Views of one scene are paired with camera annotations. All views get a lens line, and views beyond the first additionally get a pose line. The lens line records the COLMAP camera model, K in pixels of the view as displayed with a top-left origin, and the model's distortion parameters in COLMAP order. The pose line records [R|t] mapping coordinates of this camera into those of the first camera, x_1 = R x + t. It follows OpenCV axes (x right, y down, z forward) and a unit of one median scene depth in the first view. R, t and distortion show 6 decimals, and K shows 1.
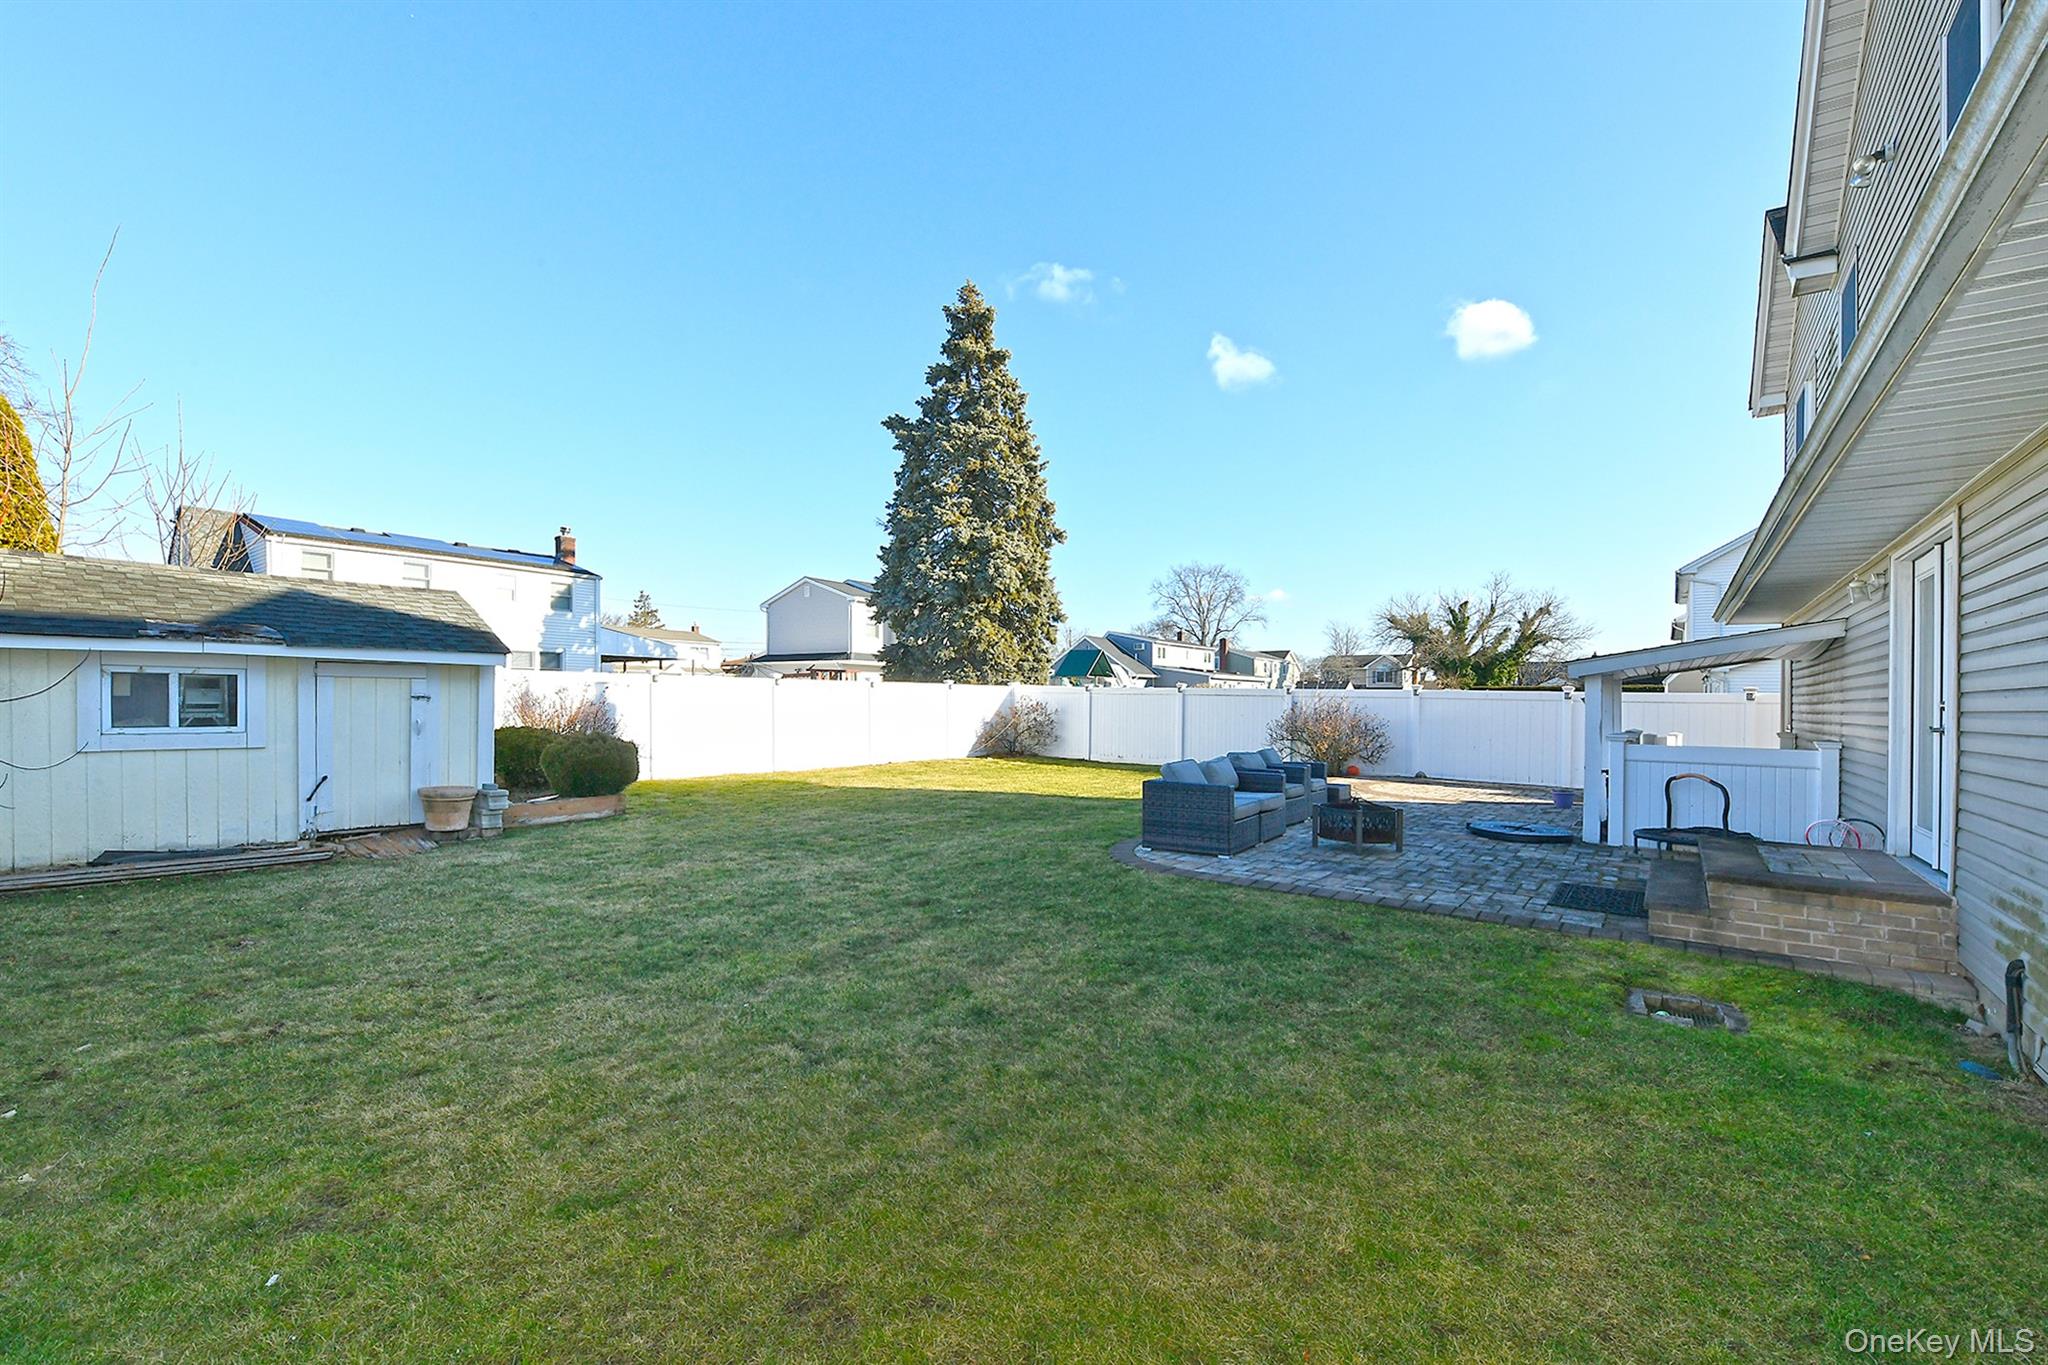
lens RADIAL K [[853.7, 0, 1015.2], [0, 853.7, 714.8], [0, 0, 1]] dist [-0.004744, -0.001242]
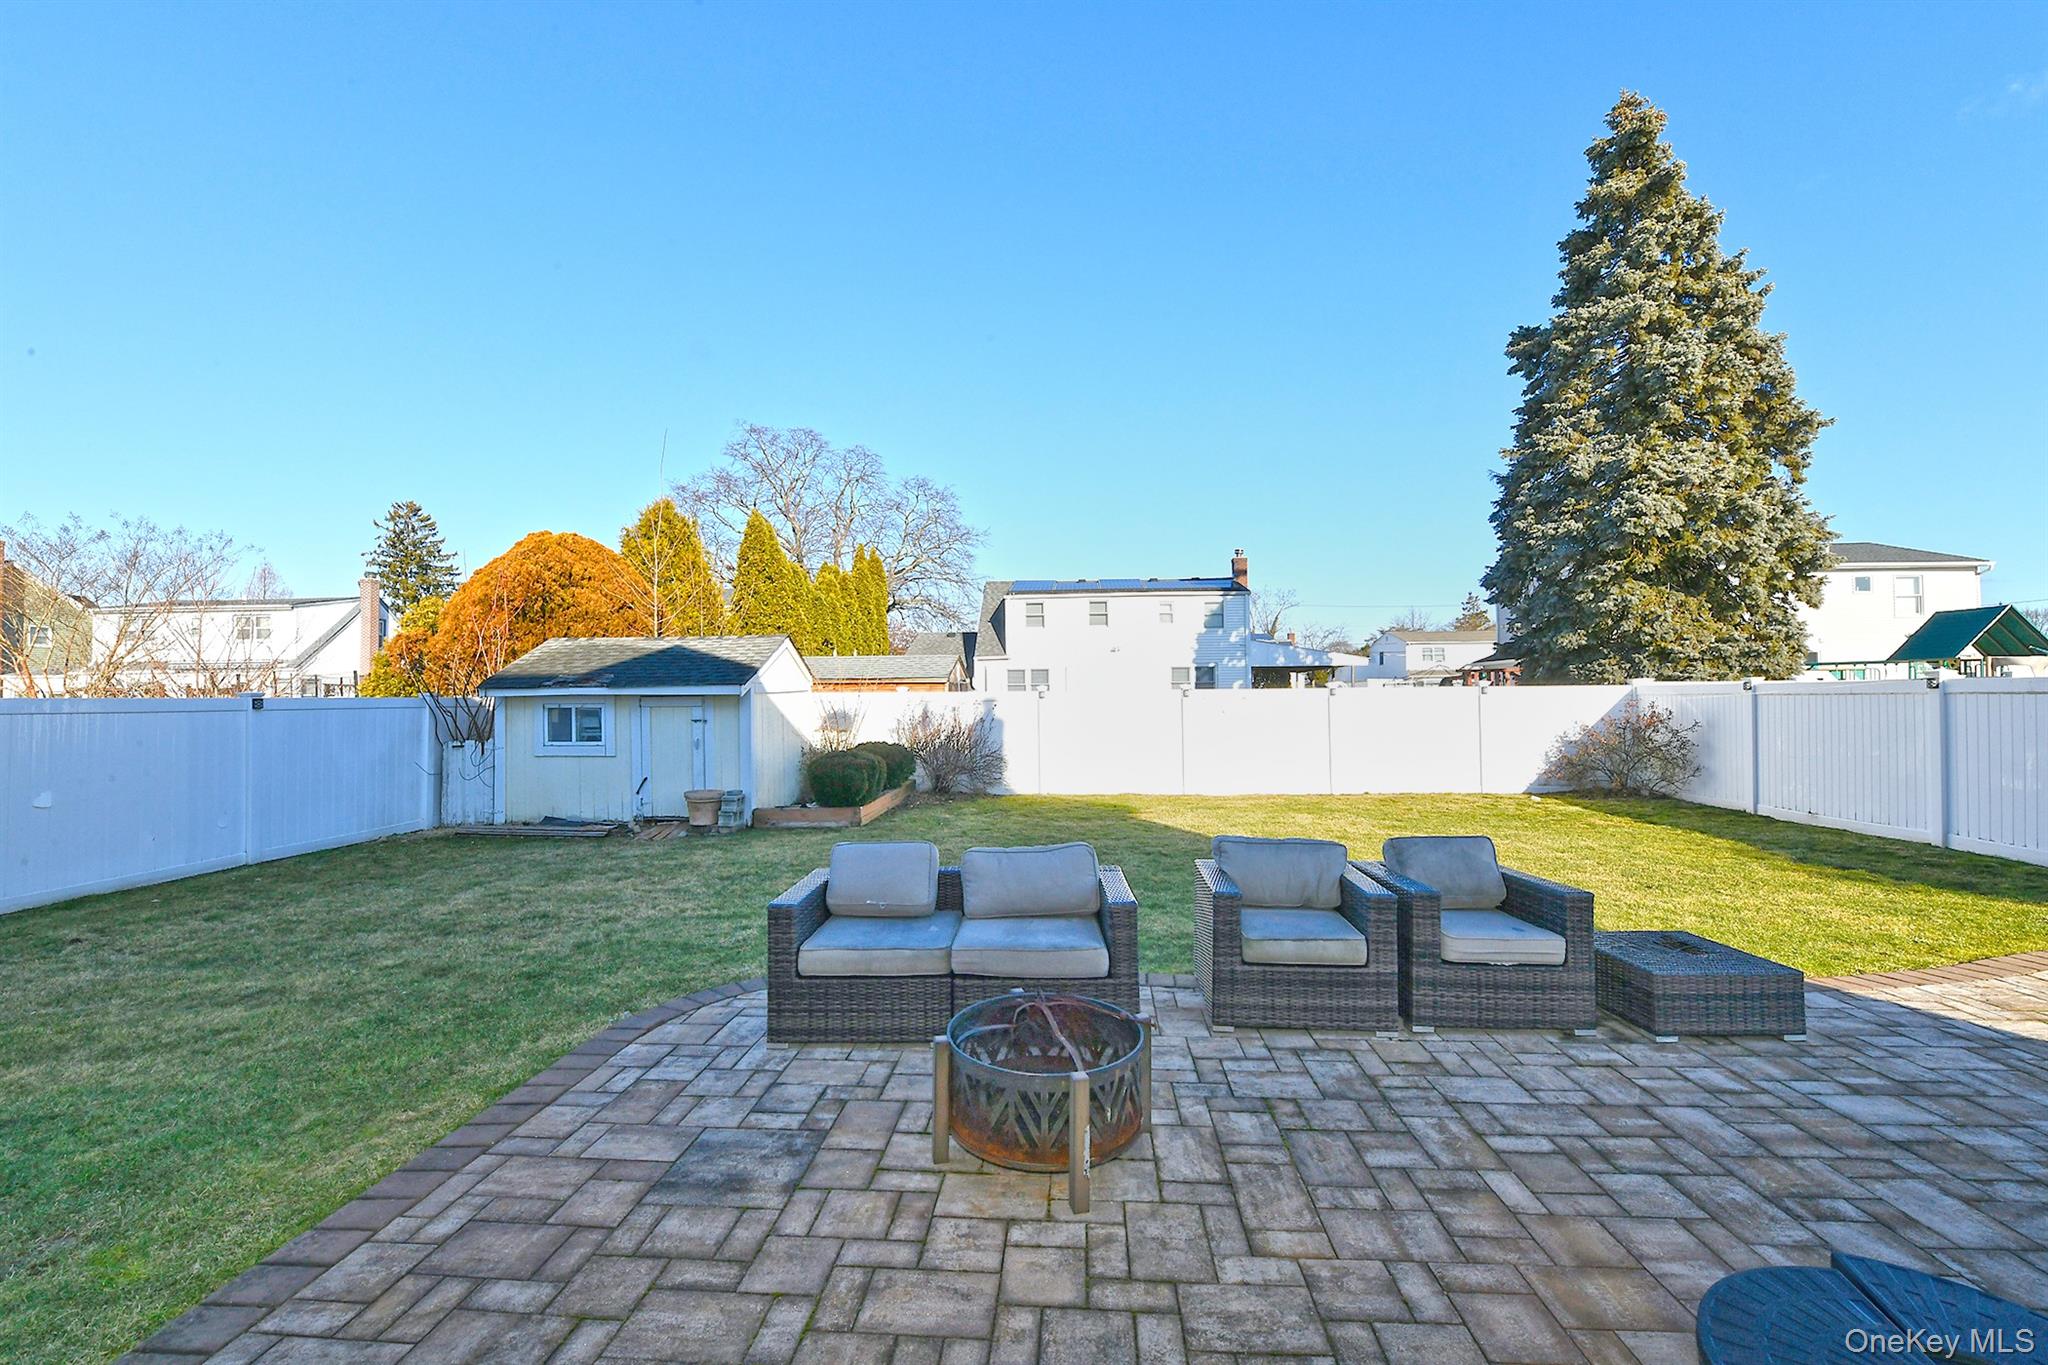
lens RADIAL K [[822.2, 0, 1028.2], [0, 822.2, 694.1], [0, 0, 1]] dist [0.001317, 0.001224]
pose [[0.557869, -0.026667, -0.829500, 0.230233], [0.002175, 0.999527, -0.030671, -0.007689], [0.829926, 0.015306, 0.557663, 0.260129]]
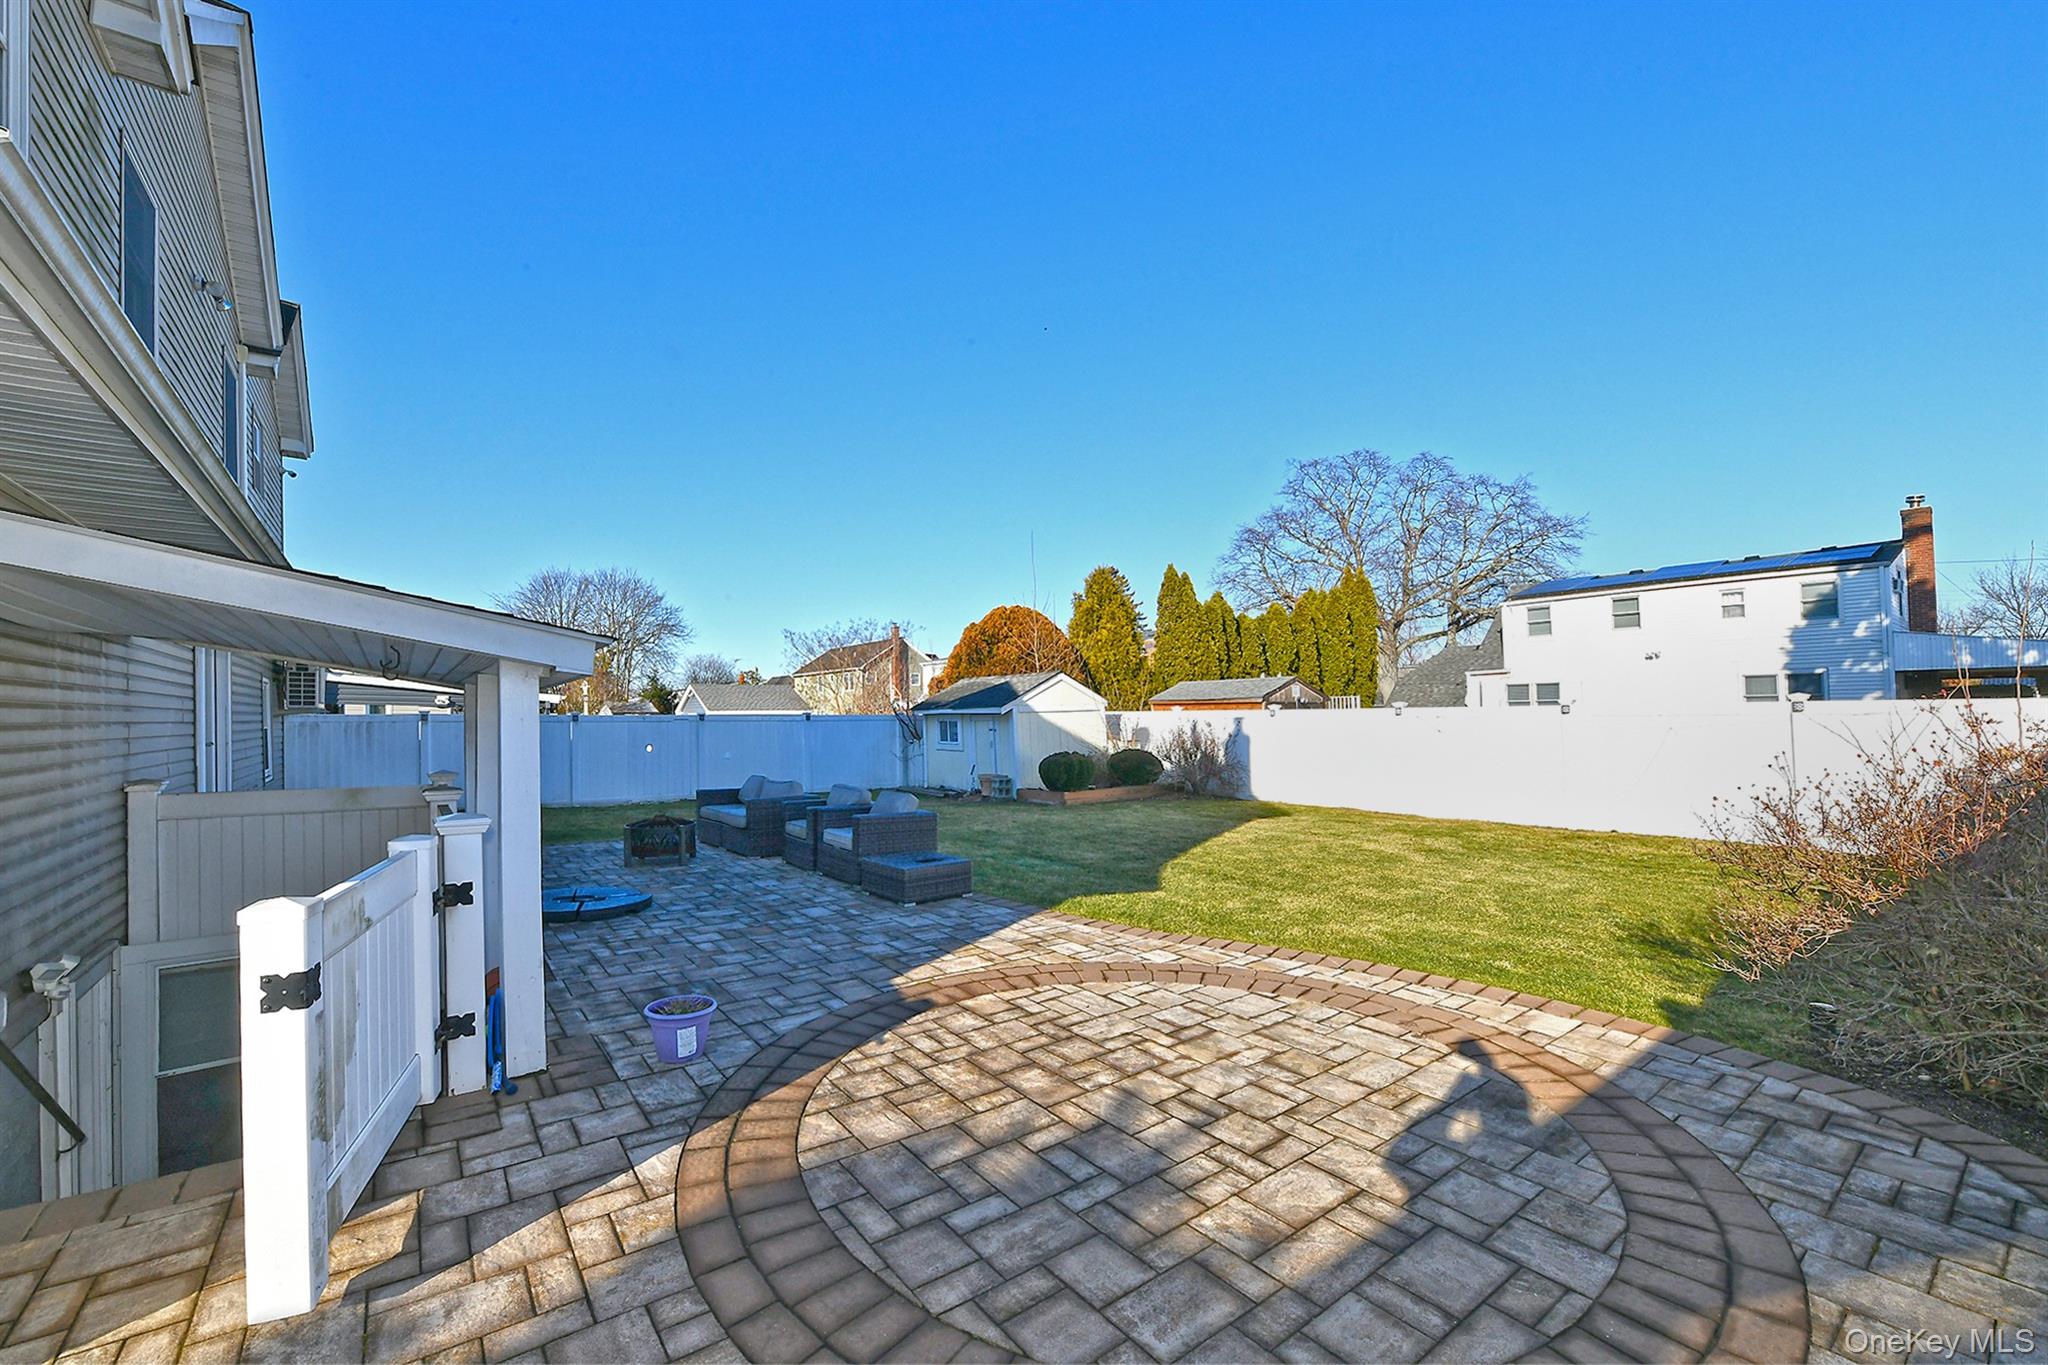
lens RADIAL K [[822.2, 0, 1000.2], [0, 822.2, 715.1], [0, 0, 1]] dist [0.001317, 0.001224]
pose [[-0.271730, -0.020696, -0.962151, 0.440565], [-0.021468, 0.999650, -0.015440, -0.009464], [0.962134, 0.016460, -0.272080, 0.567992]]
